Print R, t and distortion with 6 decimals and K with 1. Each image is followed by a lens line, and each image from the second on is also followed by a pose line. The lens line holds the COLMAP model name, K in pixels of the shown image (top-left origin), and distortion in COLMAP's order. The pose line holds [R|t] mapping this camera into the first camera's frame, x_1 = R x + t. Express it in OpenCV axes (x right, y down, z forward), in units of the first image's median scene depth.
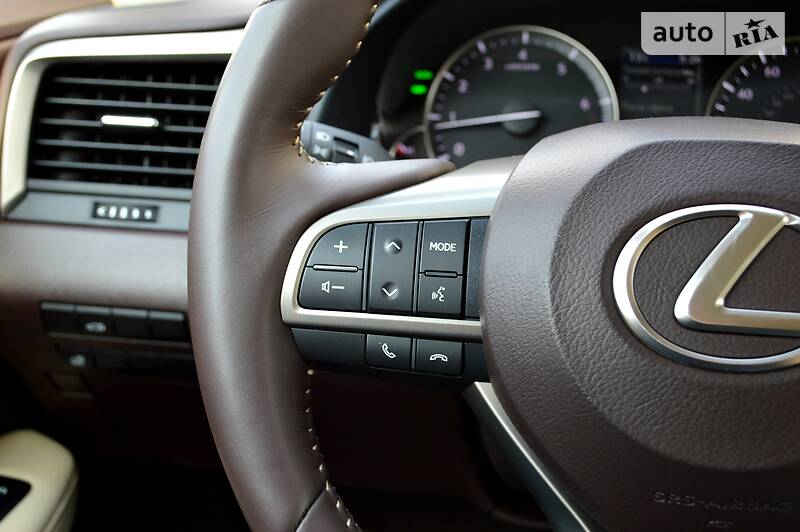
lens RADIAL K [[1116.3, 0, 400.0], [0, 1116.3, 266.0], [0, 0, 1]] dist [-0.006879, 0.009623]
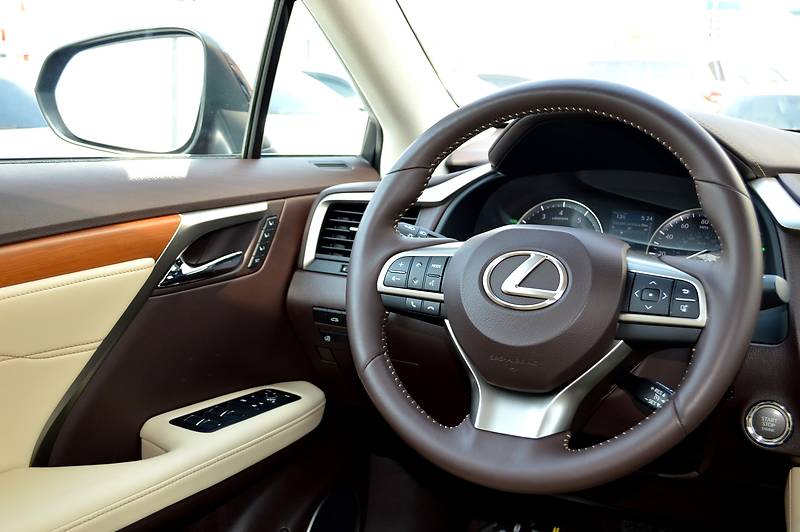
lens RADIAL K [[1052.5, 0, 400.0], [0, 1052.5, 266.0], [0, 0, 1]] dist [0.017371, -0.001983]
pose [[0.939667, 0.060914, -0.336622, 0.776149], [-0.120240, 0.980043, -0.158300, 0.377776], [0.320262, 0.189225, 0.928238, -1.303000]]
